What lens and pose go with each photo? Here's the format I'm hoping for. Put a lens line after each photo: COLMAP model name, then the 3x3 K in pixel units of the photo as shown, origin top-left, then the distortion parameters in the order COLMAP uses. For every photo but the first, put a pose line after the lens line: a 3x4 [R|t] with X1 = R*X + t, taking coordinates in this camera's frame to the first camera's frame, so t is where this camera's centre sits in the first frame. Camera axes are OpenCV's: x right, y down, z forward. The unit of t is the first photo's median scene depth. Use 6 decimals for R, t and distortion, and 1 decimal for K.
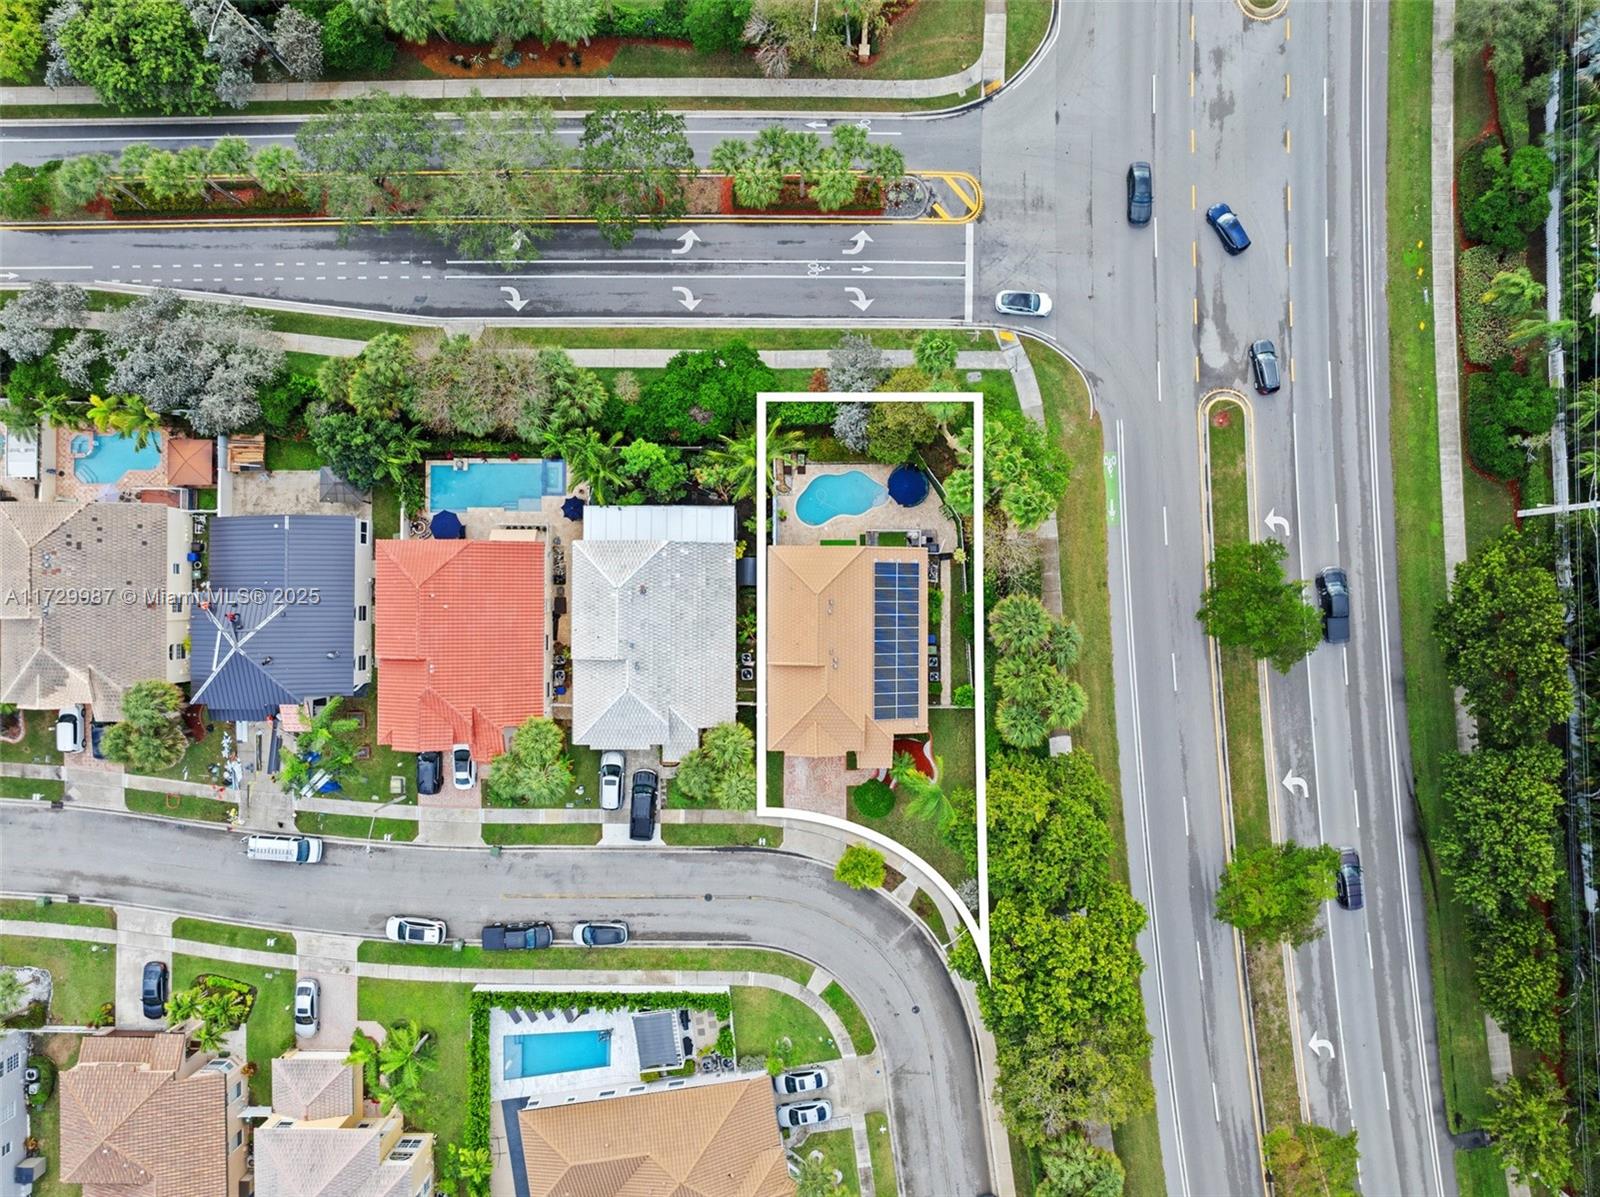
lens RADIAL K [[1113.6, 0, 801.2], [0, 1113.6, 601.0], [0, 0, 1]] dist [-0.026453, -0.000937]
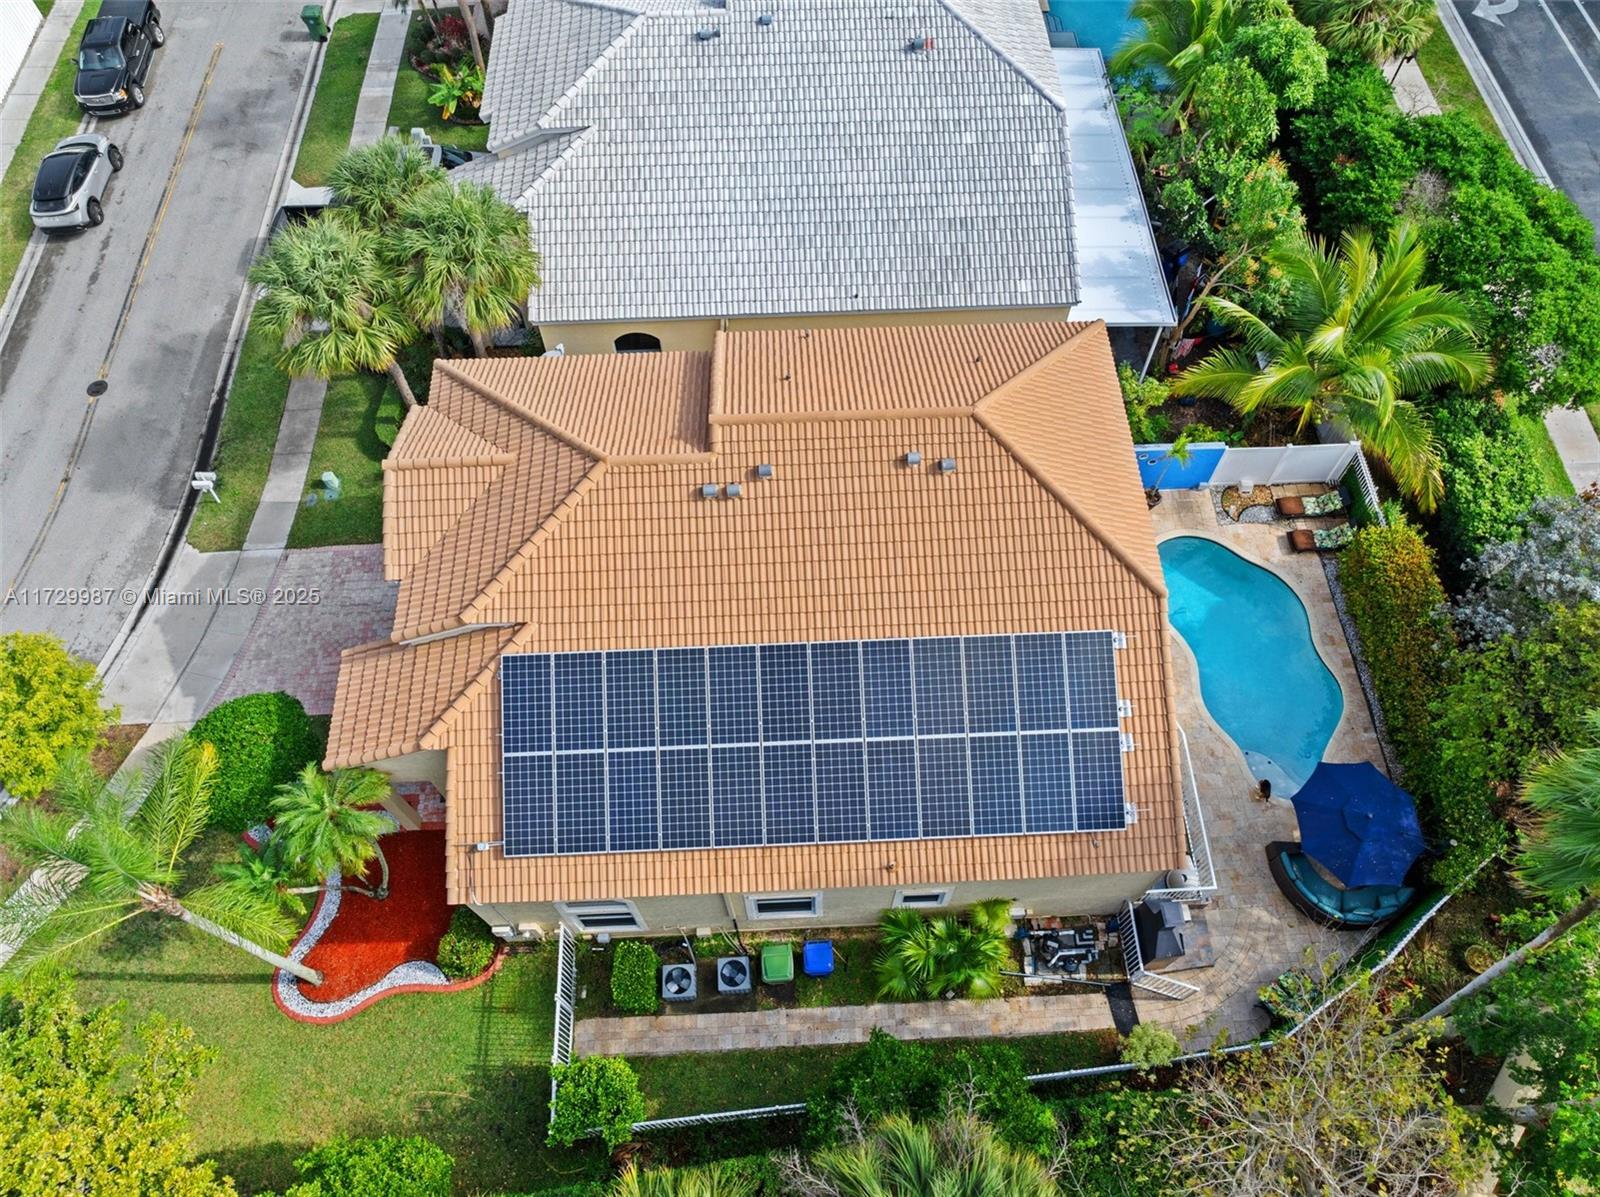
lens RADIAL K [[1113.6, 0, 803.2], [0, 1113.6, 597.3], [0, 0, 1]] dist [-0.026453, -0.000937]
pose [[0.046853, 0.881662, -0.469550, 0.165609], [-0.998899, 0.042527, -0.019820, 0.039344], [0.002495, 0.469961, 0.882683, 0.718467]]
